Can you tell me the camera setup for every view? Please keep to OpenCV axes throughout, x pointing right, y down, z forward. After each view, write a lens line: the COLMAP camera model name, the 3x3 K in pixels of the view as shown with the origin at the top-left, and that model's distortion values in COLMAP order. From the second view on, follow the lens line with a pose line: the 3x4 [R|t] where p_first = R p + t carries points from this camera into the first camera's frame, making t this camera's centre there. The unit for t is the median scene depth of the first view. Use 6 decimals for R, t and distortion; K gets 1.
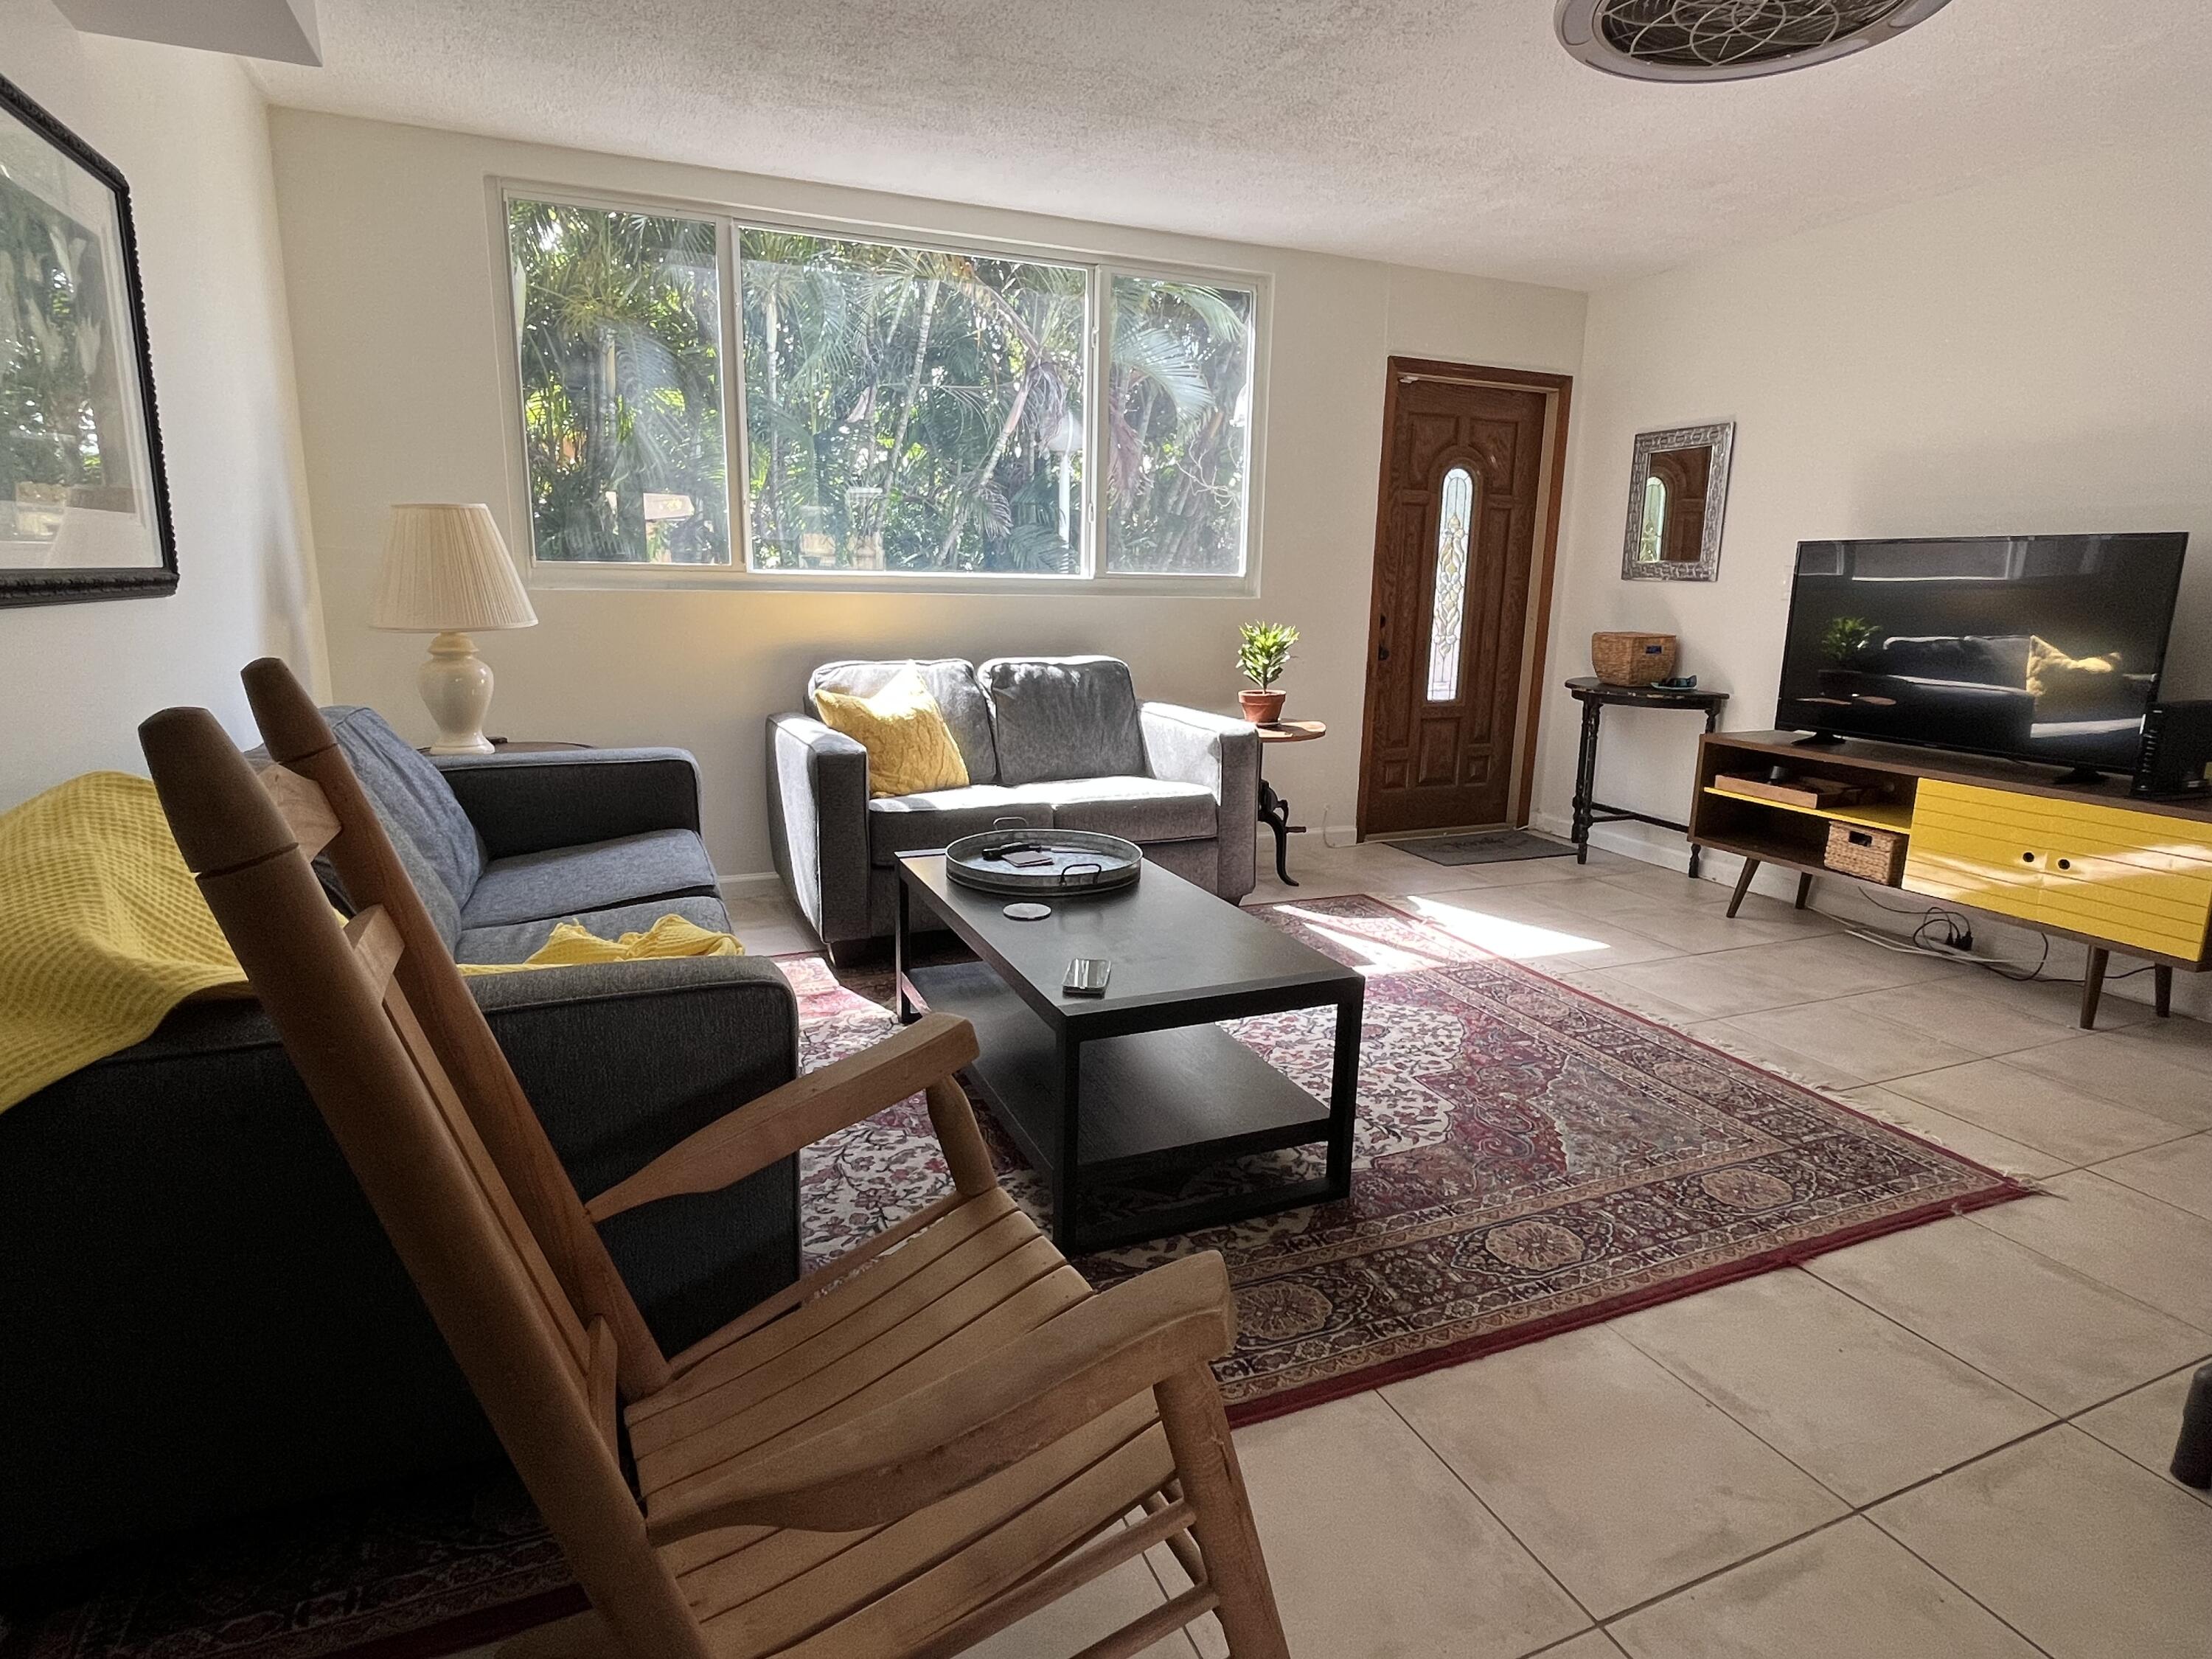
lens RADIAL K [[1174.7, 0, 1095.2], [0, 1174.7, 825.8], [0, 0, 1]] dist [-0.002831, -0.000231]
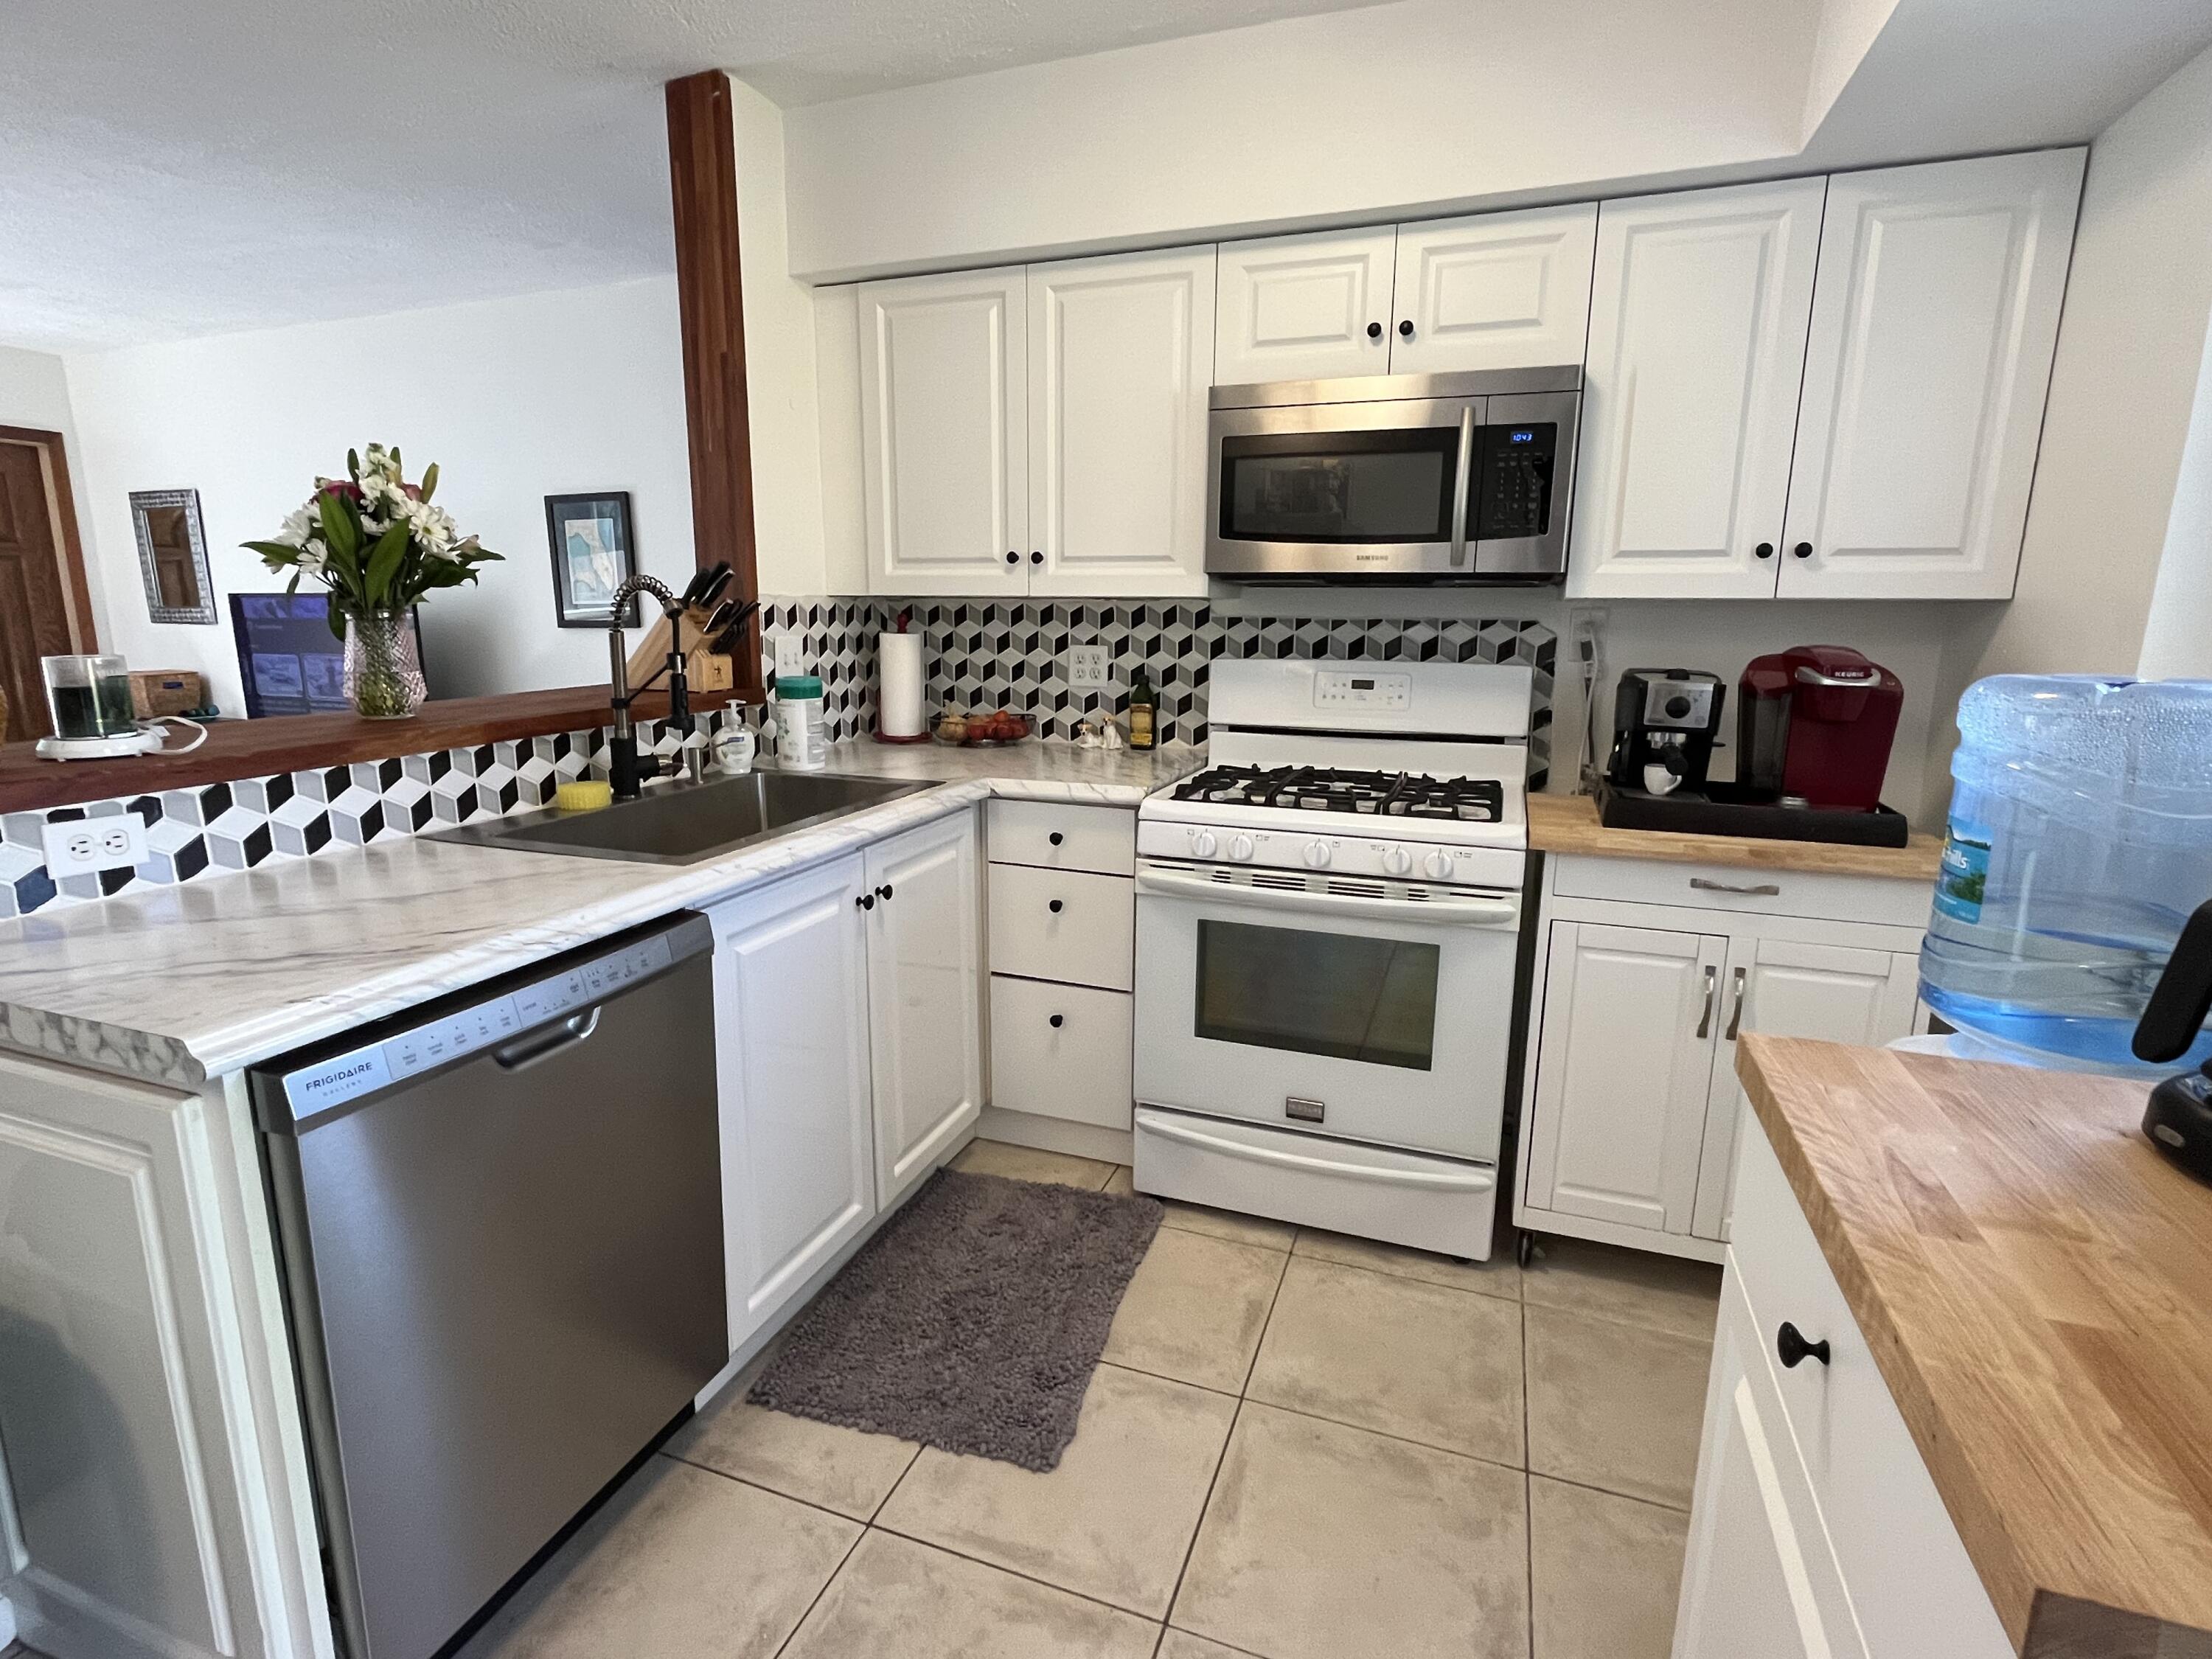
lens RADIAL K [[1094.5, 0, 1106.0], [0, 1094.5, 829.5], [0, 0, 1]] dist [-0.002534, -0.000732]
pose [[0.677650, -0.152810, 0.719333, 0.415979], [0.156685, 0.985714, 0.061793, 0.084563], [-0.718499, 0.070835, 0.691911, -0.491647]]
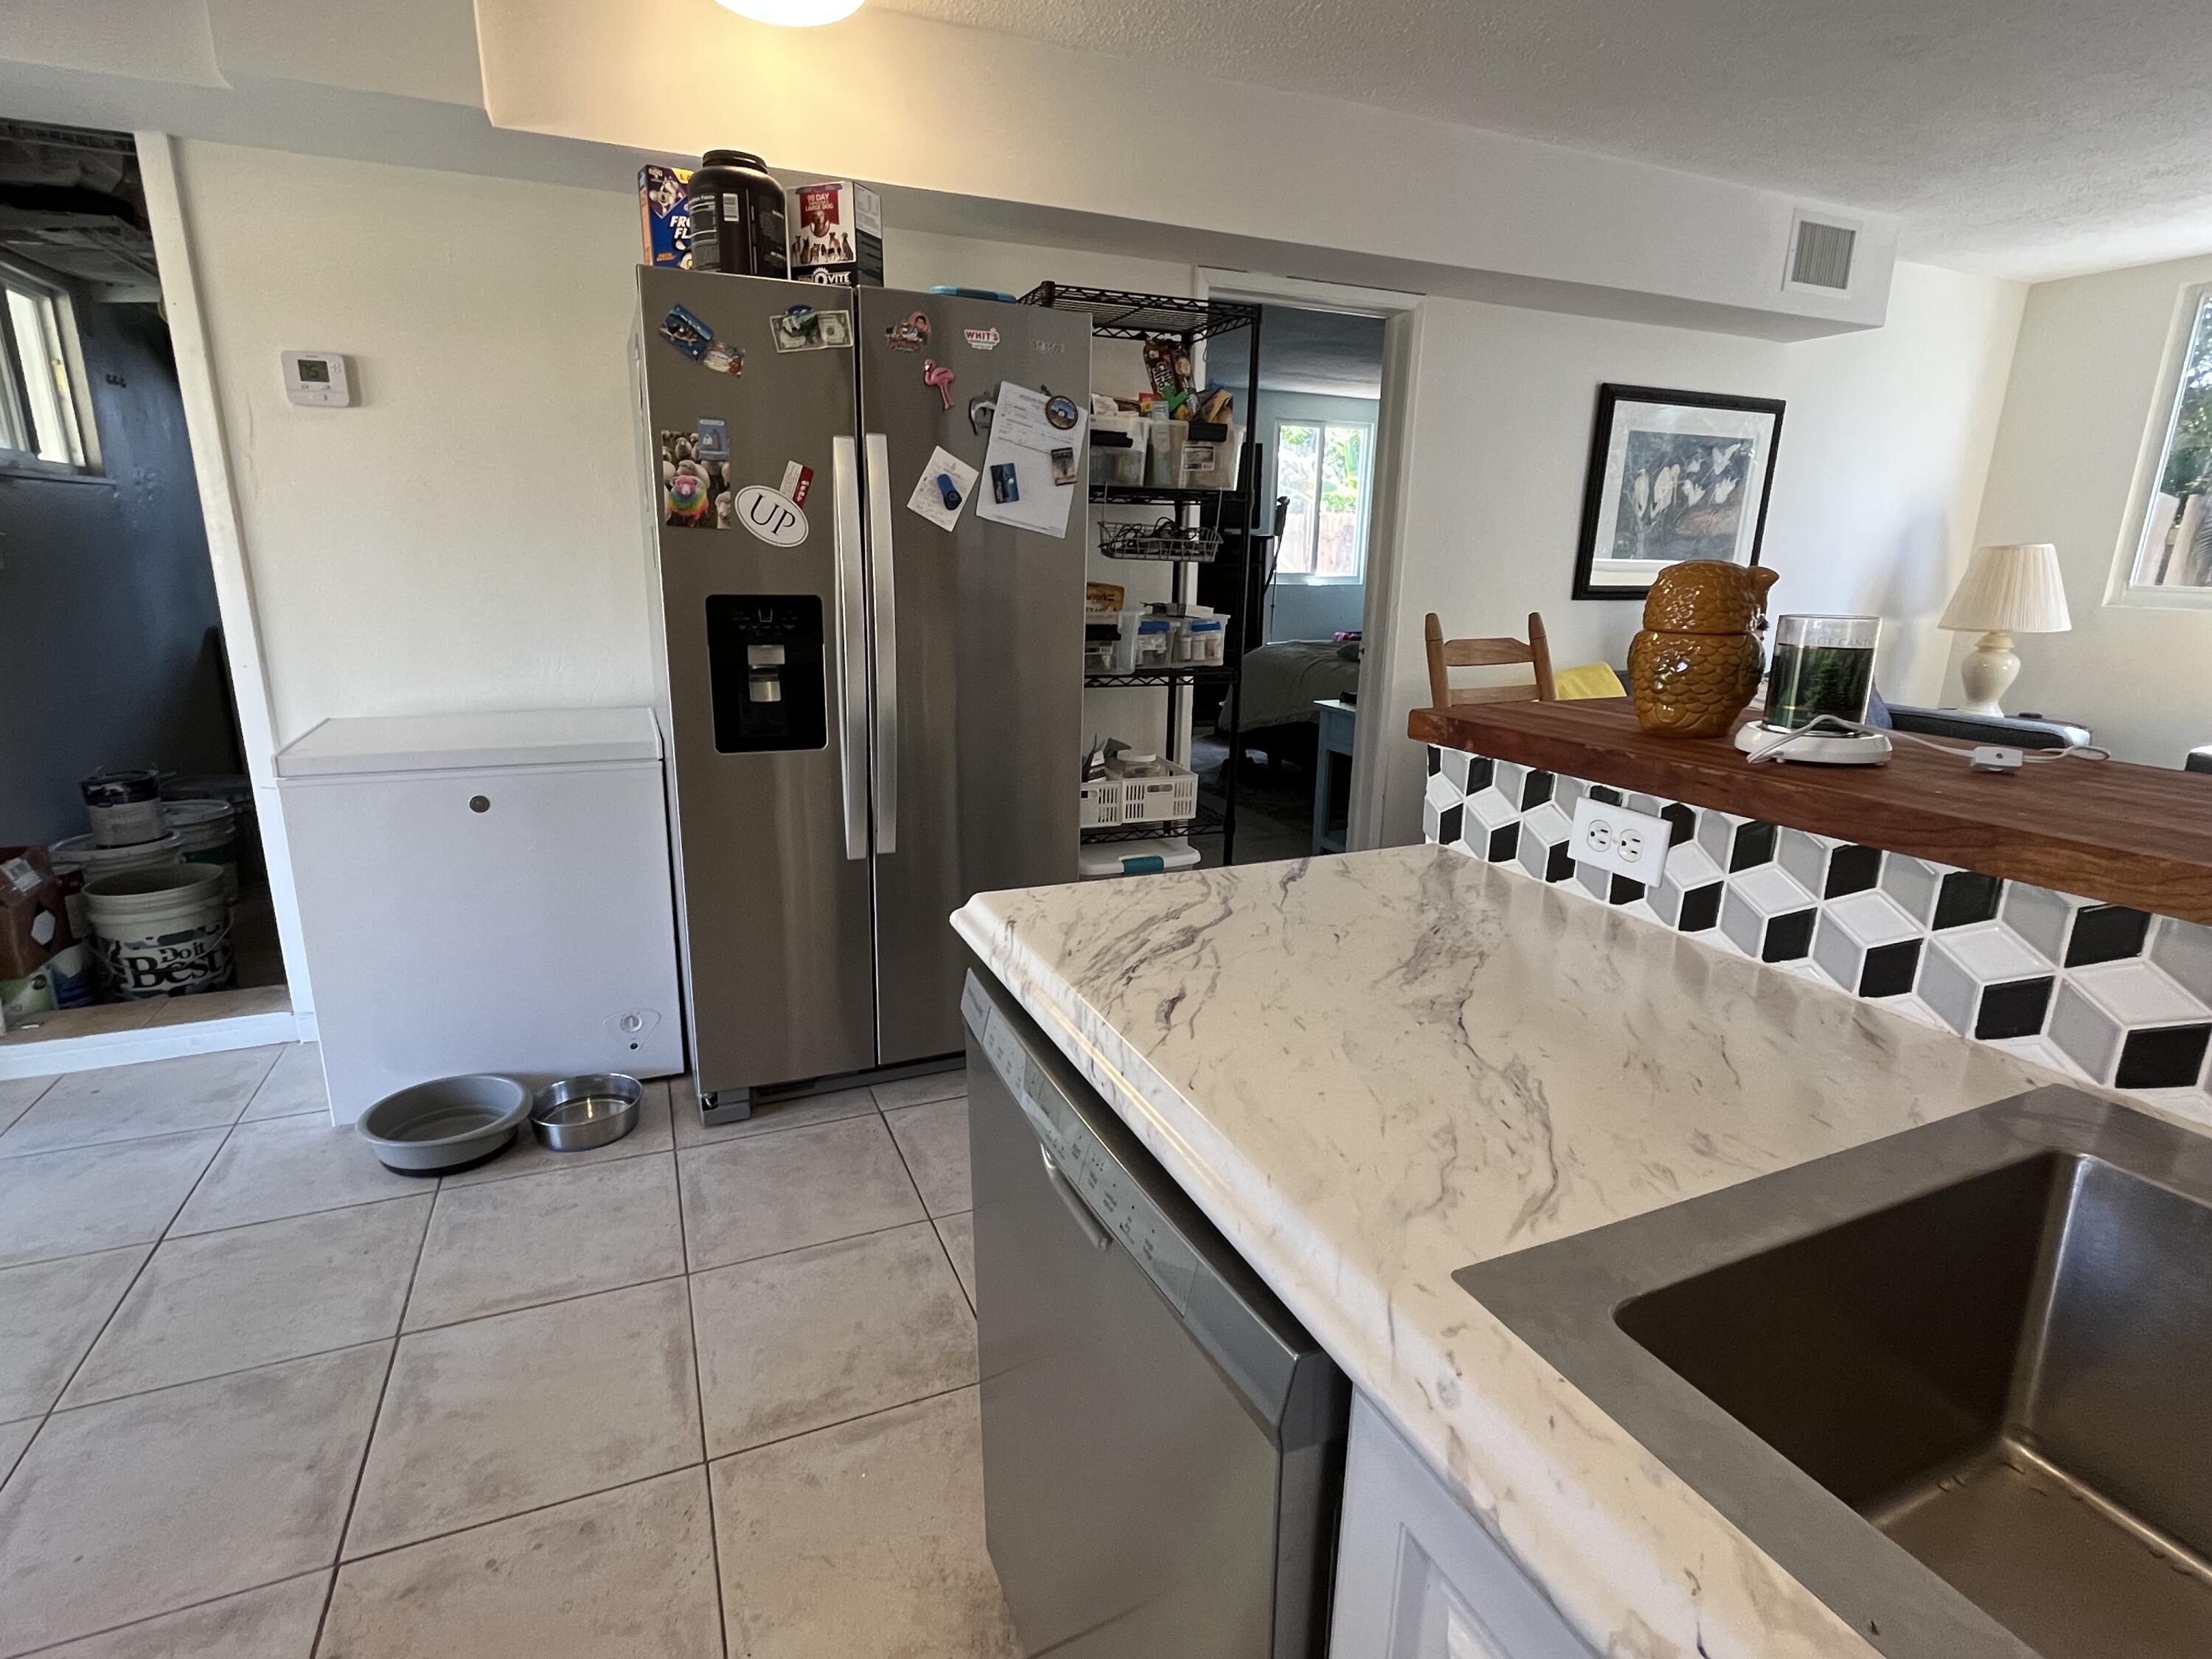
lens RADIAL K [[1094.5, 0, 1106.0], [0, 1094.5, 829.5], [0, 0, 1]] dist [-0.002534, -0.000732]
pose [[0.011173, 0.238575, -0.971060, 1.644028], [-0.228173, 0.946108, 0.229819, -0.164968], [0.973557, 0.219002, 0.065007, 0.817268]]
